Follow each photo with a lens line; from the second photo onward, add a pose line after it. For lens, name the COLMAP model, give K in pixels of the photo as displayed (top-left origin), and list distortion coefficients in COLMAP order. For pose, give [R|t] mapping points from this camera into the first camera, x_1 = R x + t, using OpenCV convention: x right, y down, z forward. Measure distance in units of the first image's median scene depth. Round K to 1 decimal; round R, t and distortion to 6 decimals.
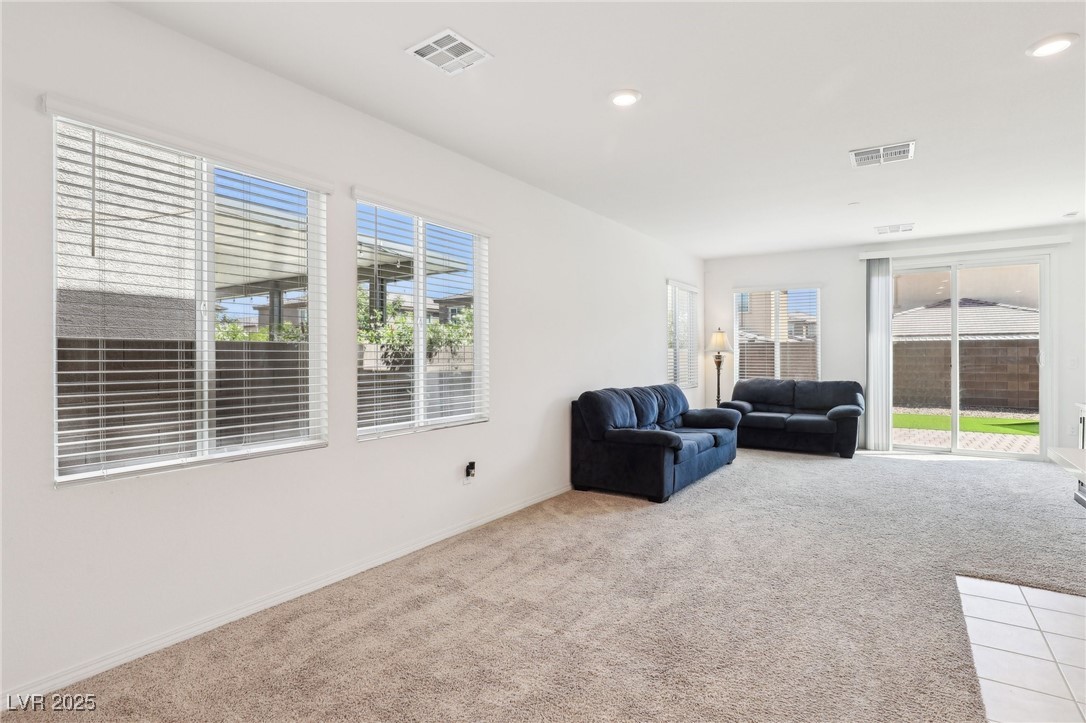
lens RADIAL K [[539.3, 0, 576.8], [0, 539.3, 354.0], [0, 0, 1]] dist [-0.023937, 0.000523]
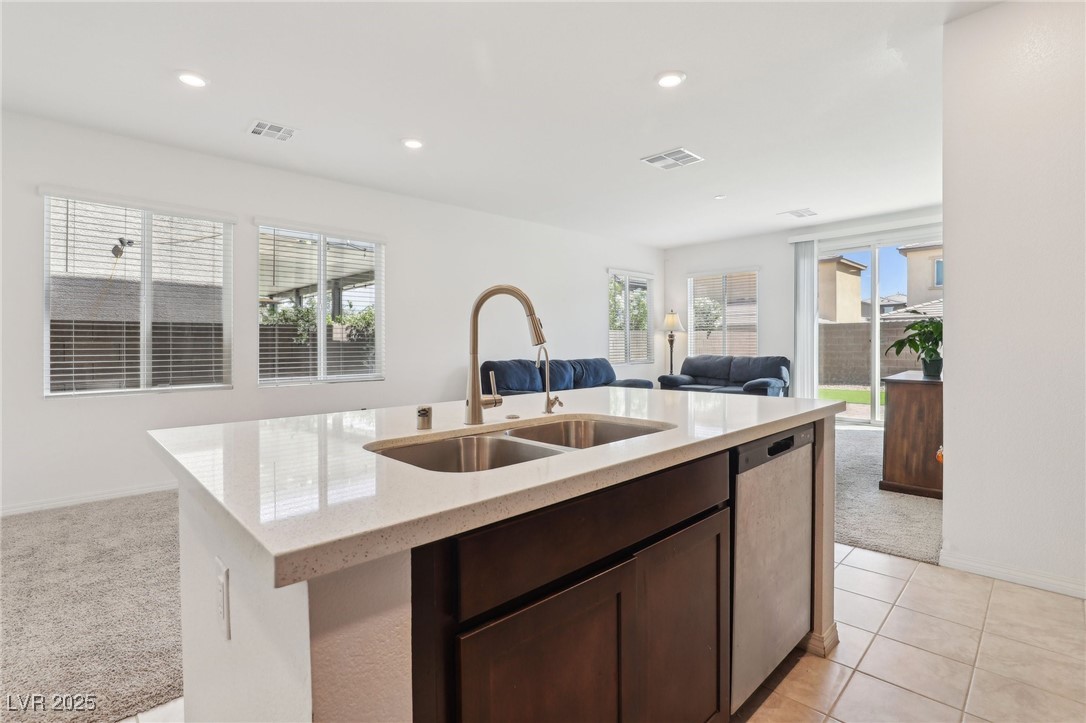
lens RADIAL K [[503.3, 0, 549.0], [0, 503.3, 354.6], [0, 0, 1]] dist [-0.015985, -0.000265]
pose [[0.978924, -0.001684, -0.204217, 0.316470], [0.007343, 0.999610, 0.026960, 0.018854], [0.204092, -0.027891, 0.978554, -0.100188]]
